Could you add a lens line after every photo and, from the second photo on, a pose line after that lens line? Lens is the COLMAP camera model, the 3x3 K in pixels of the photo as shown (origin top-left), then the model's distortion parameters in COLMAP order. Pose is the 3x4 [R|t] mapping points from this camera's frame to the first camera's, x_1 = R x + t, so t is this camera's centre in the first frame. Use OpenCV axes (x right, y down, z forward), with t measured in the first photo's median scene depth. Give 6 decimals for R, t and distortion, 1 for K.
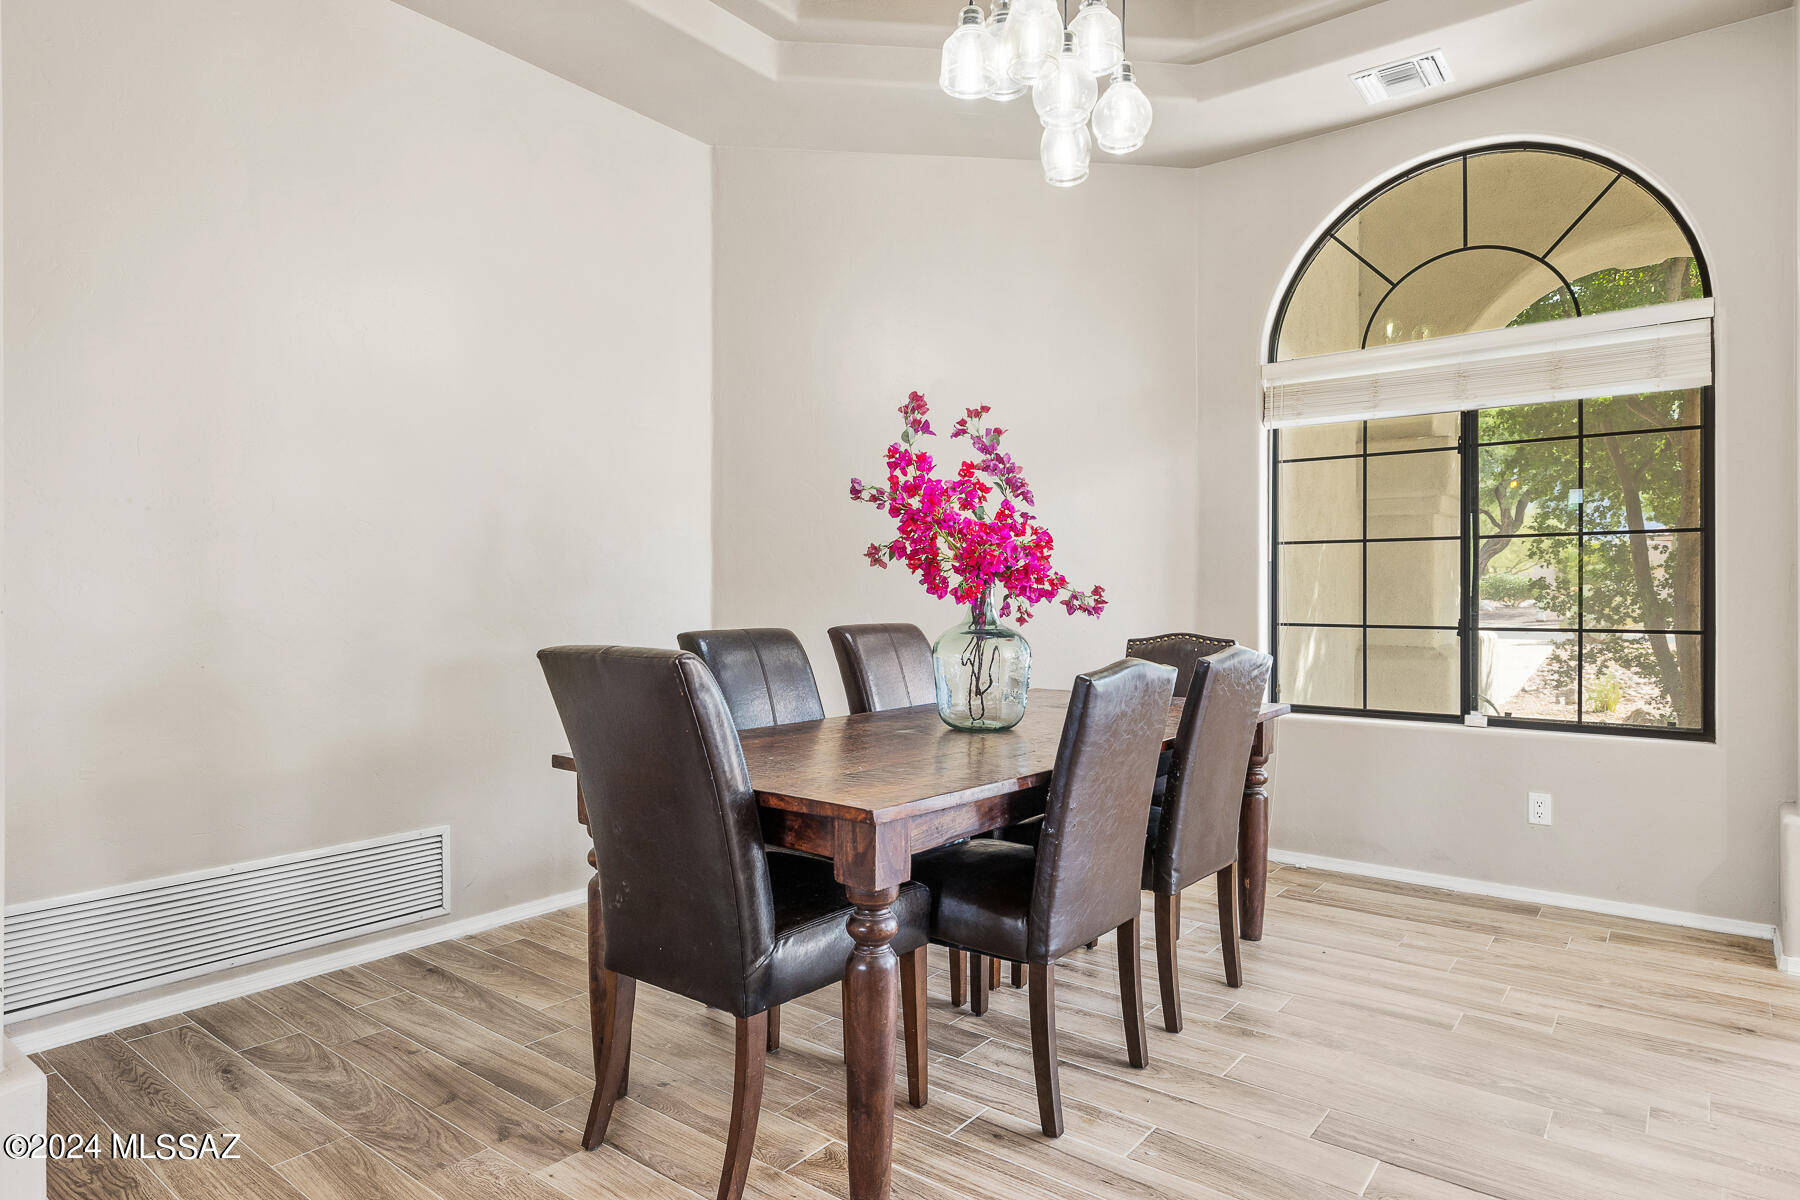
lens RADIAL K [[1020.7, 0, 901.0], [0, 1020.7, 596.6], [0, 0, 1]] dist [0.001829, 0.000882]
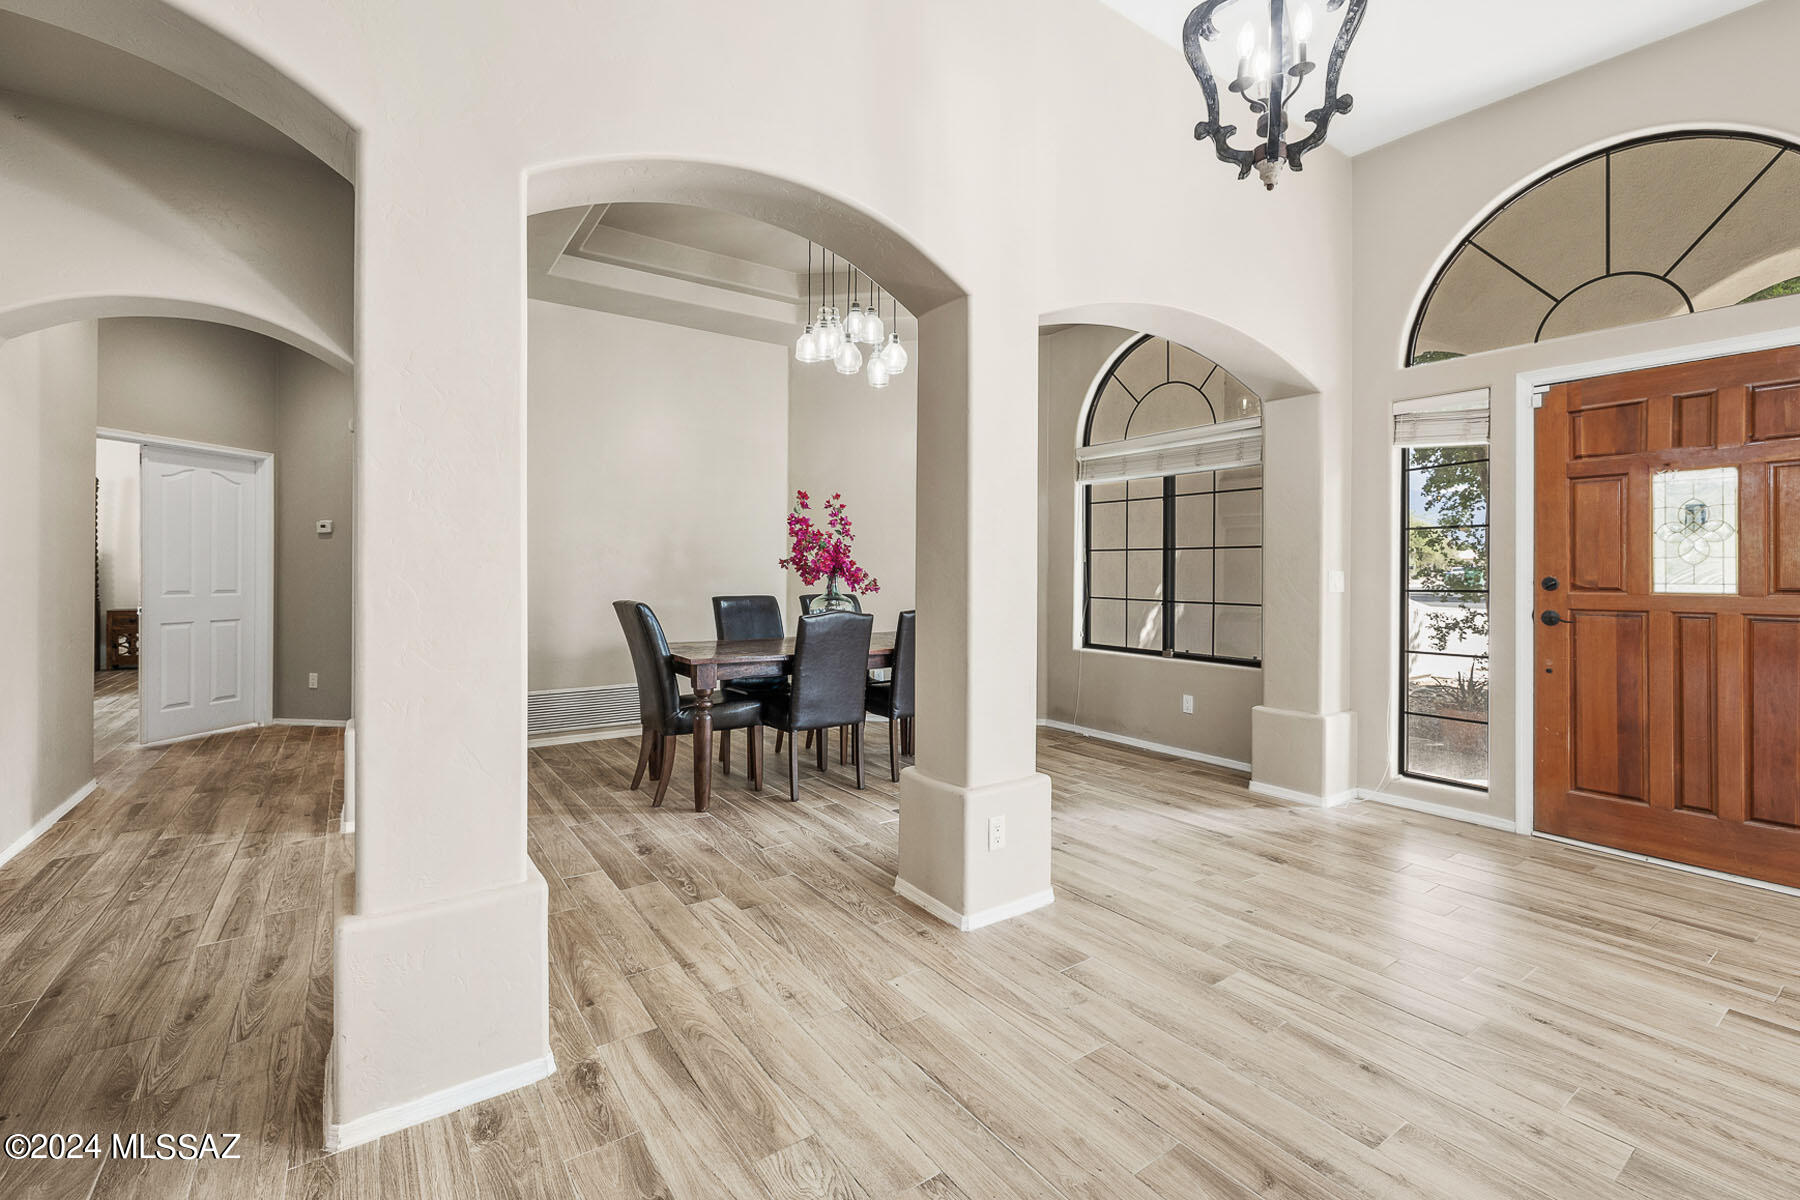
lens RADIAL K [[774.1, 0, 909.0], [0, 774.1, 582.6], [0, 0, 1]] dist [0.000114, 0.000380]
pose [[0.960634, 0.009525, -0.277654, 0.568599], [-0.005889, 0.999886, 0.013924, -0.019648], [0.277755, -0.011741, 0.960580, -0.442764]]
